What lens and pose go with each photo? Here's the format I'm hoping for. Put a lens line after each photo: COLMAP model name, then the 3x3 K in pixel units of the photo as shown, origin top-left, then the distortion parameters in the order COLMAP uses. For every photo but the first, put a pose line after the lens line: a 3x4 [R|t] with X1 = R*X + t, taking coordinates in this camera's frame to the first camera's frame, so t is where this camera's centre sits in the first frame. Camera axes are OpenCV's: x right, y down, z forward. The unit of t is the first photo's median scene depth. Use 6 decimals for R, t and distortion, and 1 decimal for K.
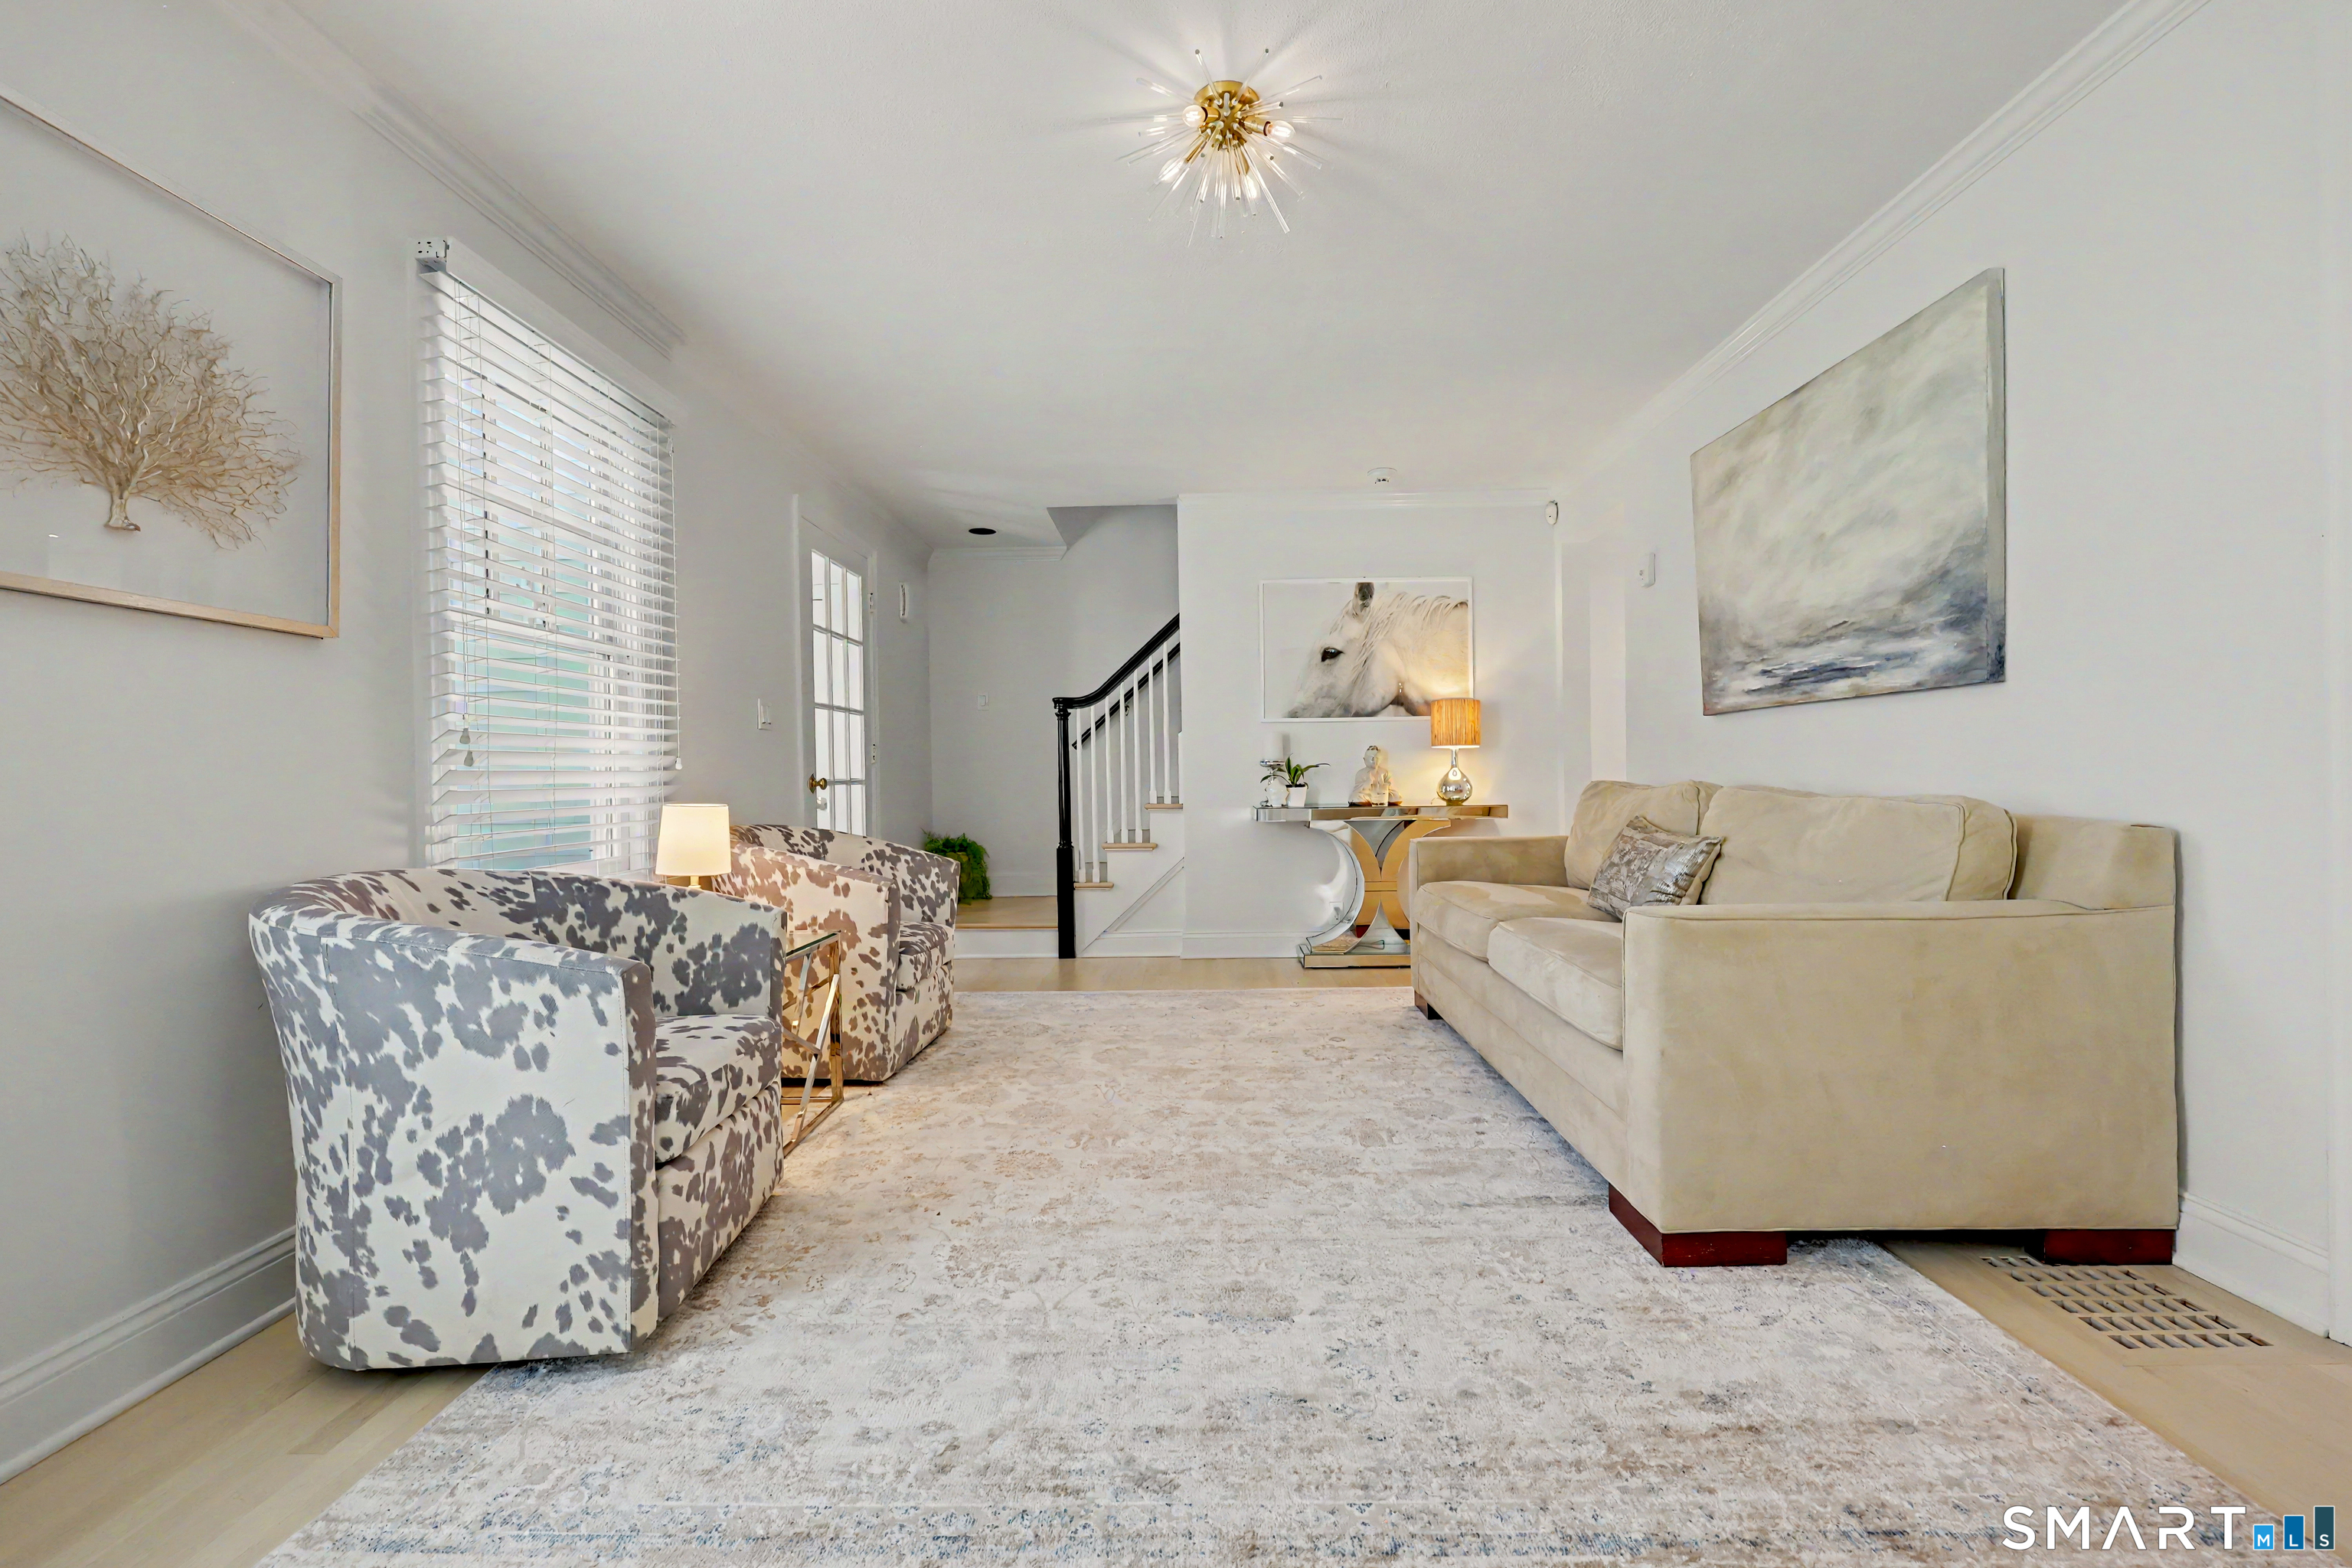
lens RADIAL K [[942.4, 0, 1184.5], [0, 942.4, 785.5], [0, 0, 1]] dist [-0.000479, 0.000091]
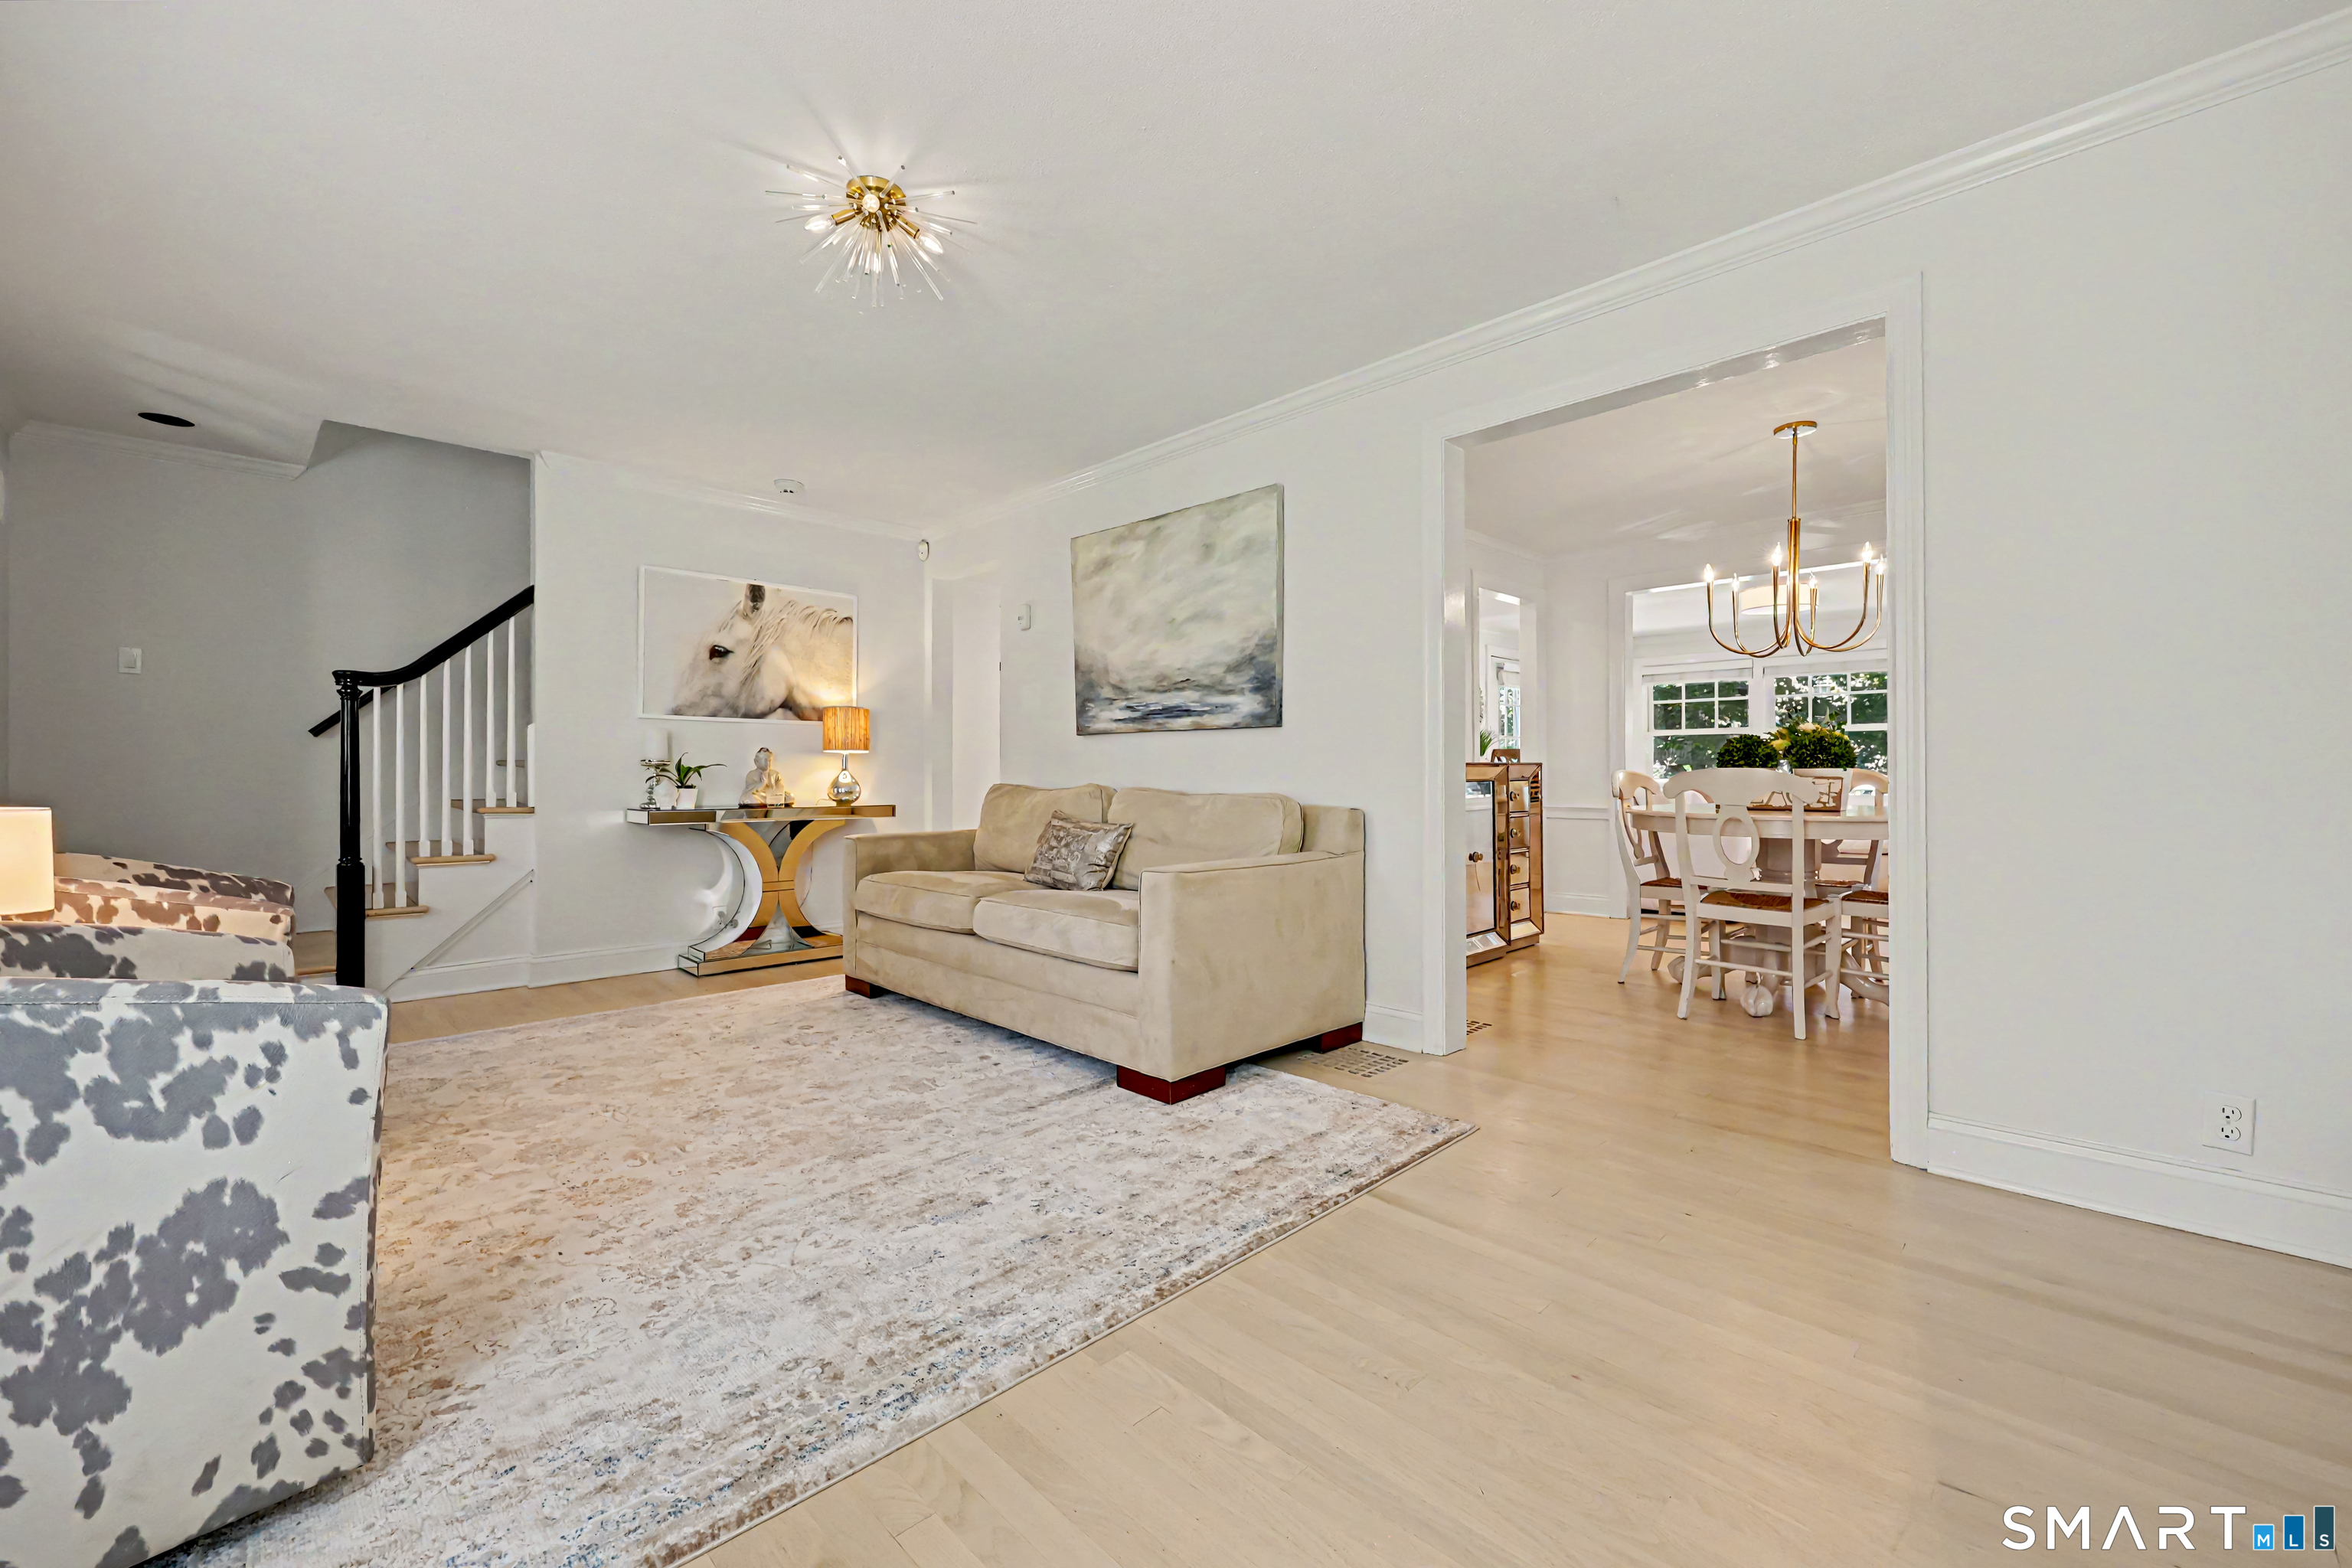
lens RADIAL K [[949.7, 0, 1179.2], [0, 949.7, 779.9], [0, 0, 1]] dist [-0.001697, 0.000652]
pose [[0.700545, 0.010705, 0.713528, -0.453964], [-0.003077, 0.999924, -0.011980, 0.006571], [-0.713601, 0.006197, 0.700524, -0.063106]]
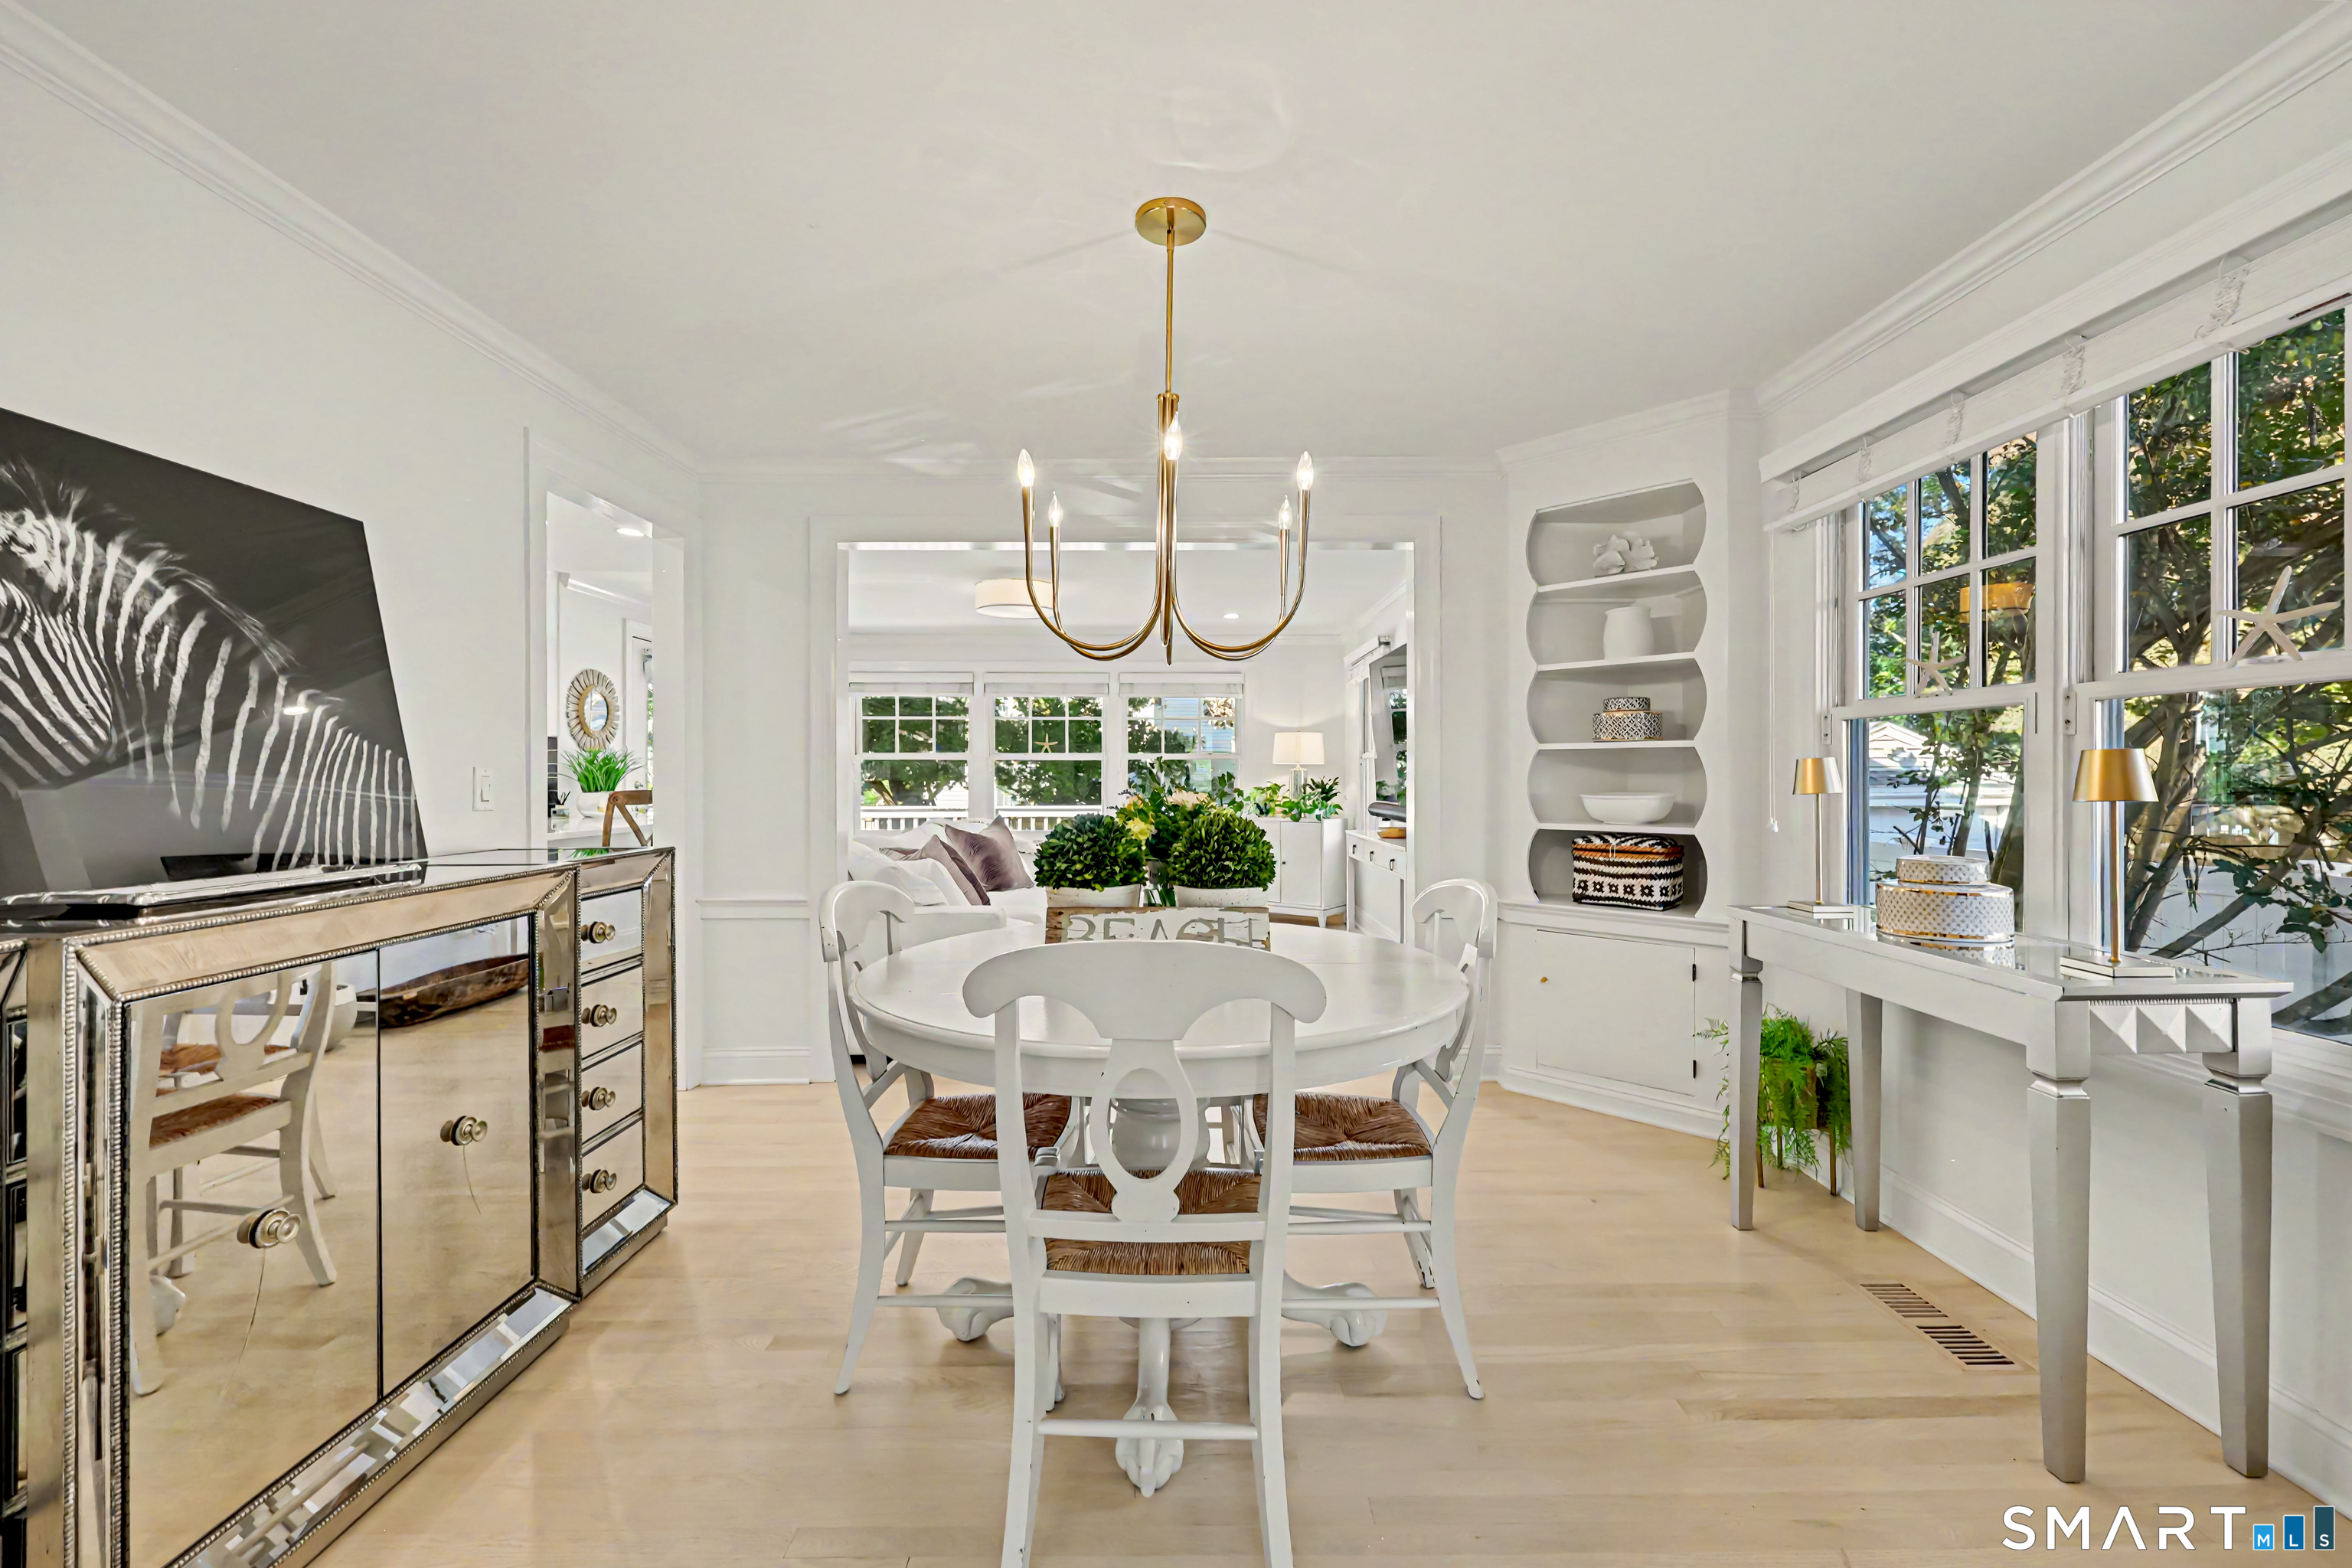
lens RADIAL K [[942.4, 0, 1184.5], [0, 942.4, 785.5], [0, 0, 1]] dist [-0.000479, 0.000091]
pose [[-0.030139, 0.011369, 0.999481, 0.696098], [0.005526, 0.999922, -0.011208, -0.118226], [-0.999530, 0.005185, -0.030199, 0.364895]]
